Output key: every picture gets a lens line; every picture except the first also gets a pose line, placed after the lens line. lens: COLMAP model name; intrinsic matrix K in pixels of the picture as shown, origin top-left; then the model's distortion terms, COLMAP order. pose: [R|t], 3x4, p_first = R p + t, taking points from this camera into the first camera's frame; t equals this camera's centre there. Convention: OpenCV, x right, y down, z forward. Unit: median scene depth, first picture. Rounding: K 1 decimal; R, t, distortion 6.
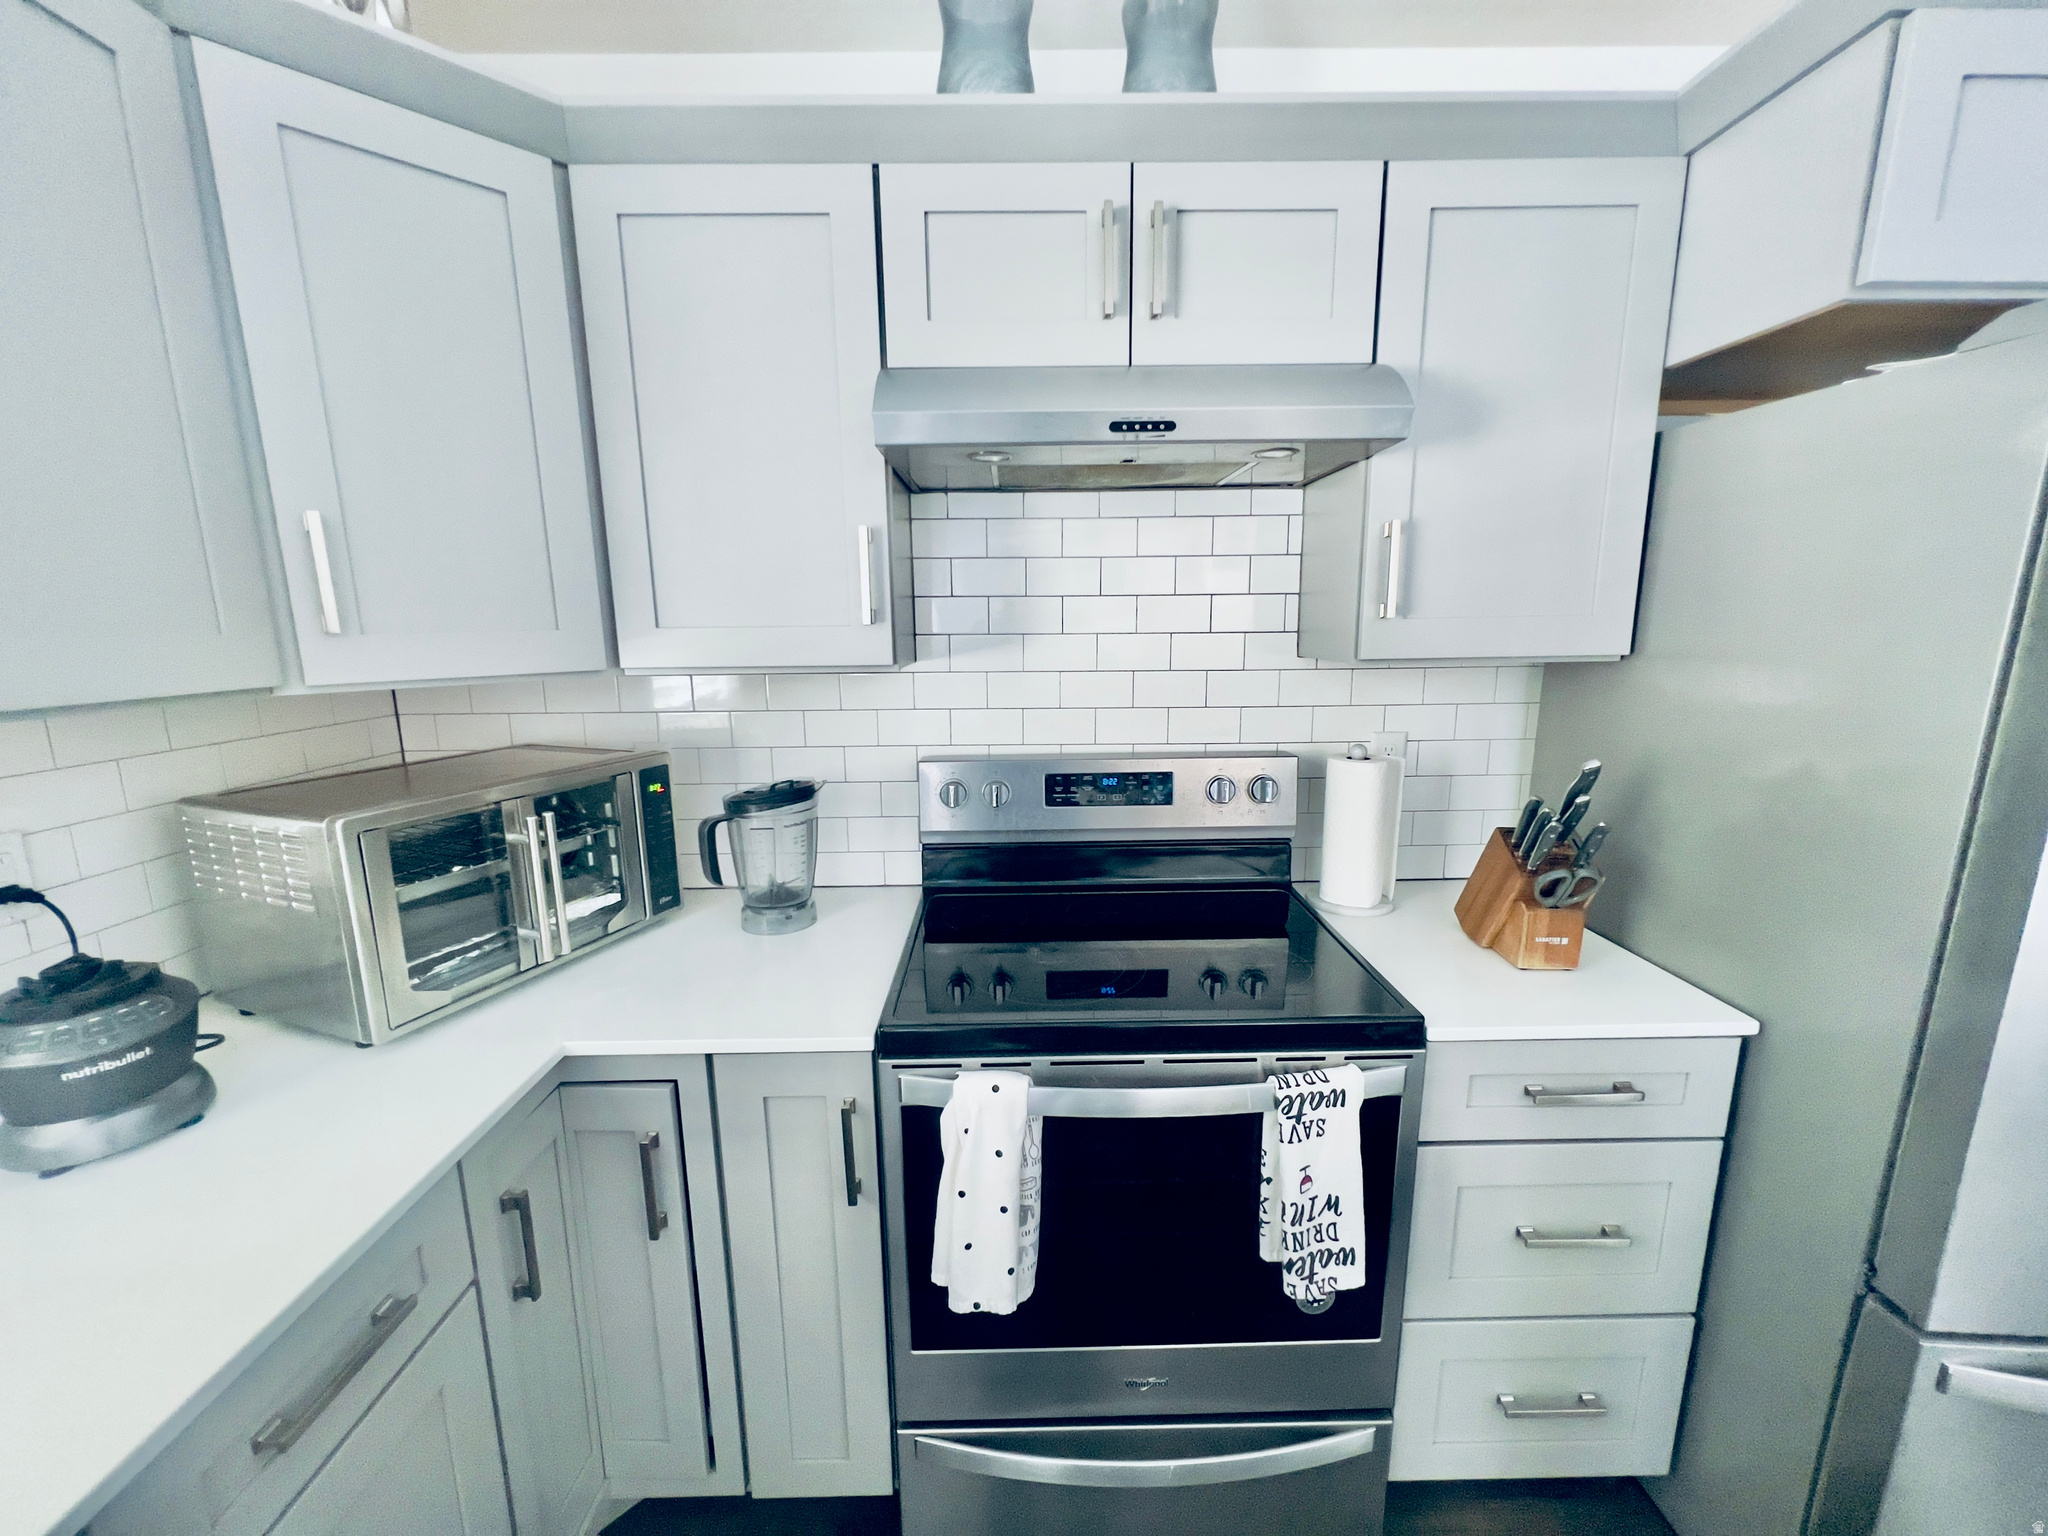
lens RADIAL K [[817.3, 0, 1027.8], [0, 817.3, 770.6], [0, 0, 1]] dist [-0.001546, 0.000206]
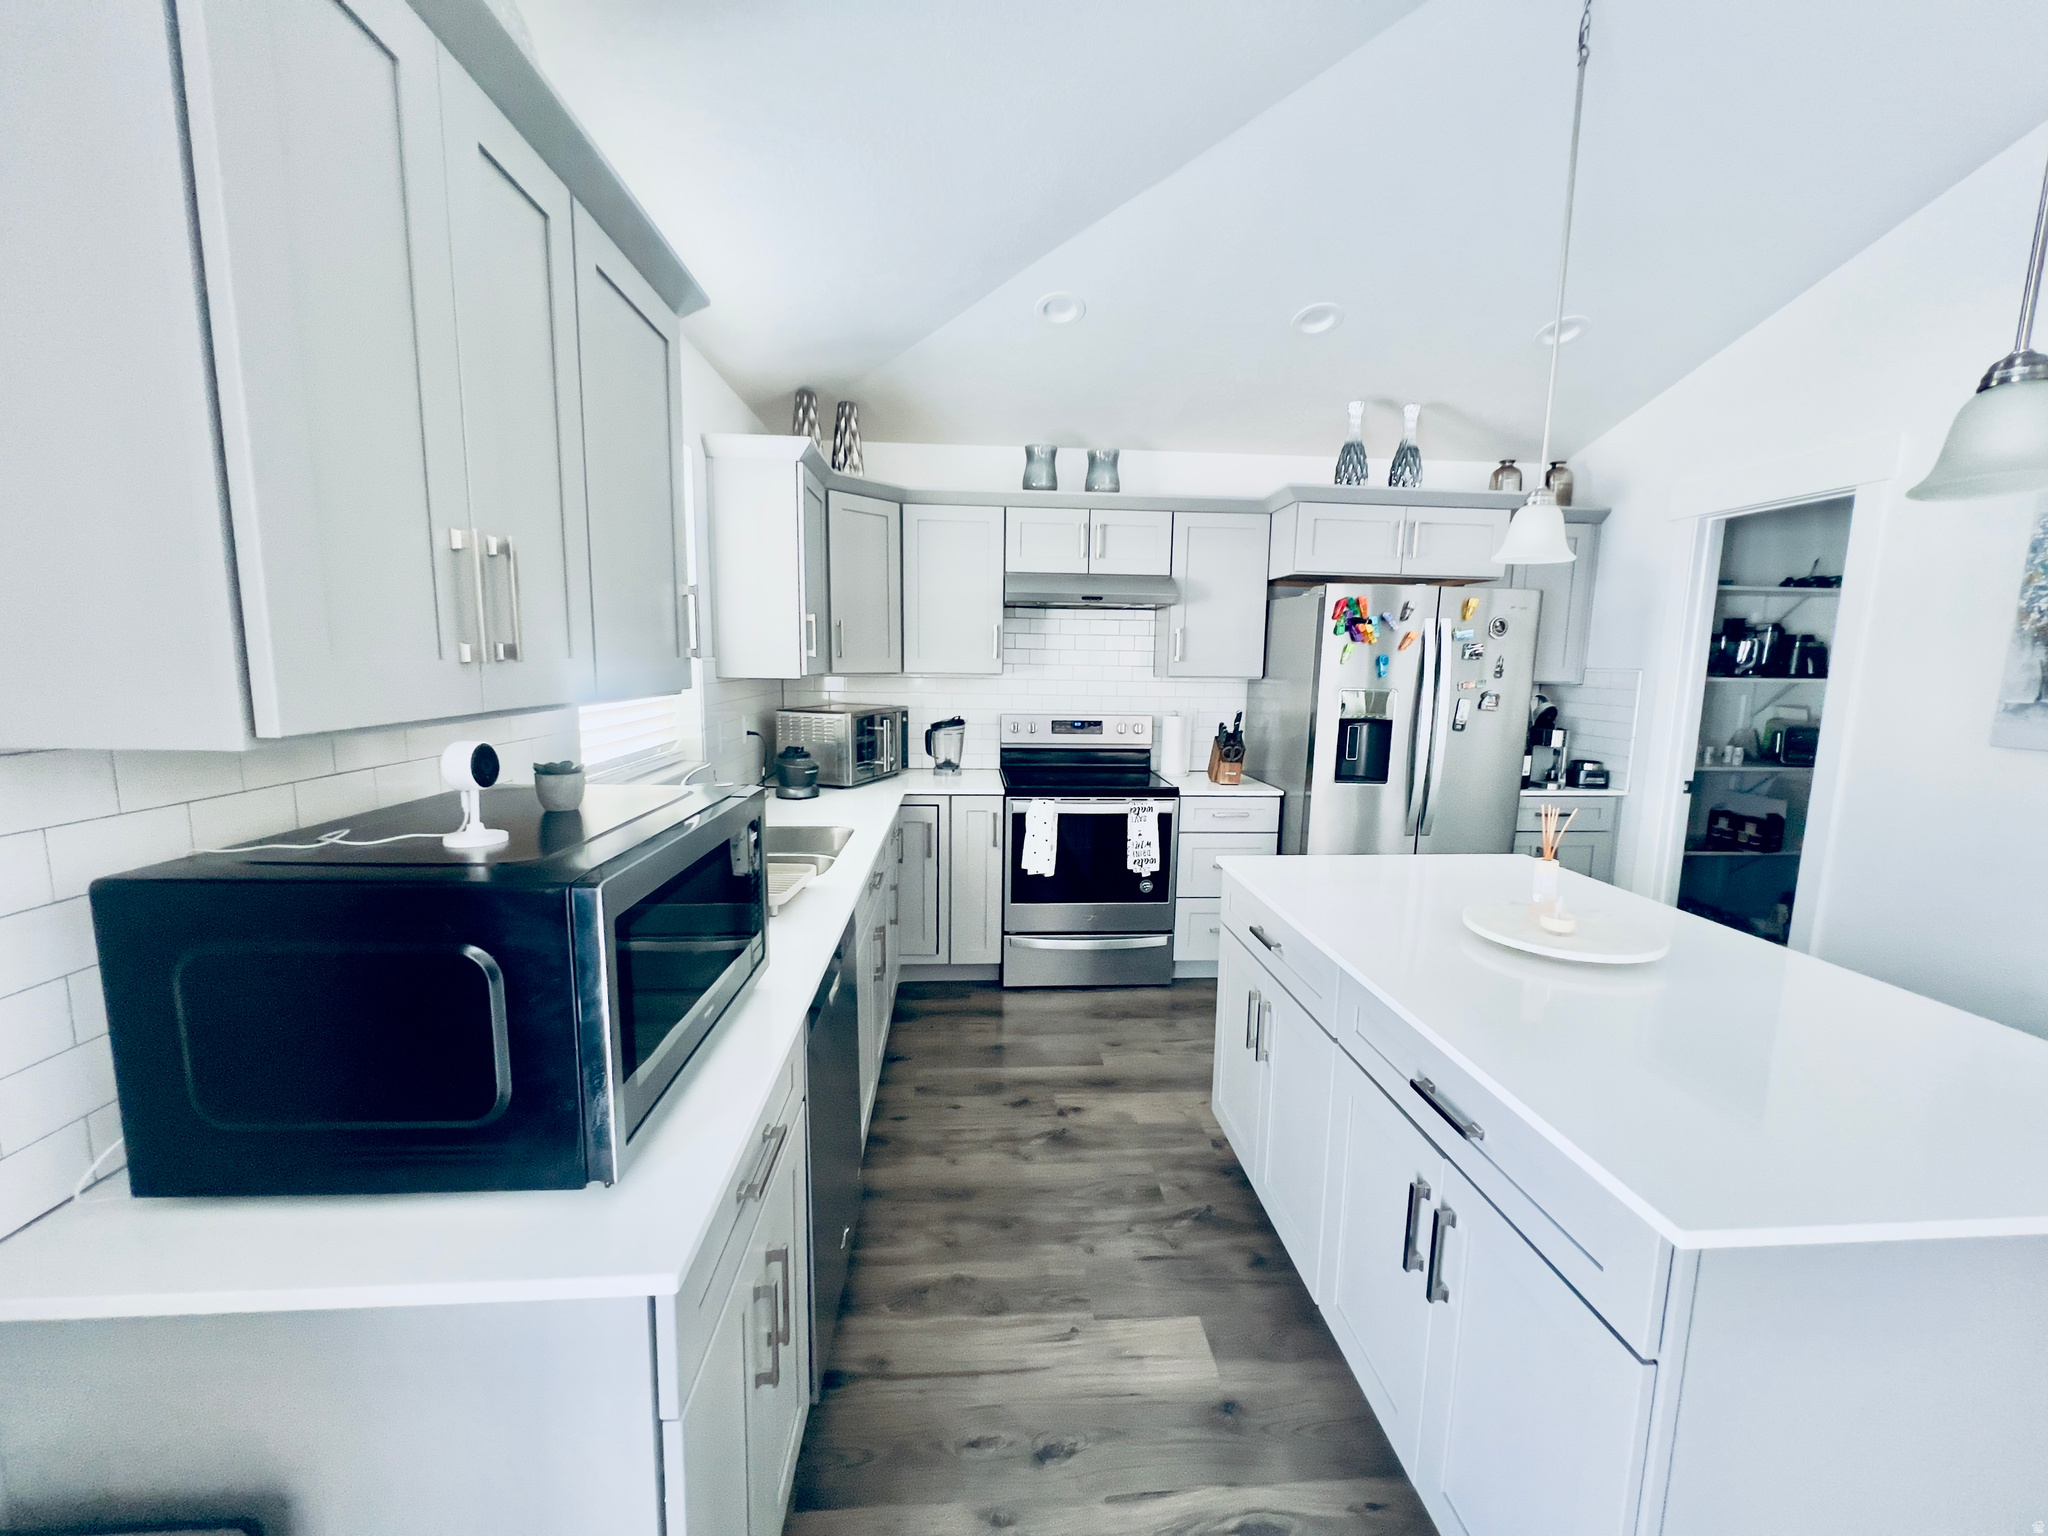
lens RADIAL K [[817.3, 0, 1027.8], [0, 817.3, 770.6], [0, 0, 1]] dist [-0.001546, 0.000206]
pose [[0.997710, 0.018560, 0.065036, -0.275451], [-0.015293, 0.998613, -0.050376, 0.370277], [-0.065881, 0.049266, 0.996611, -1.919400]]
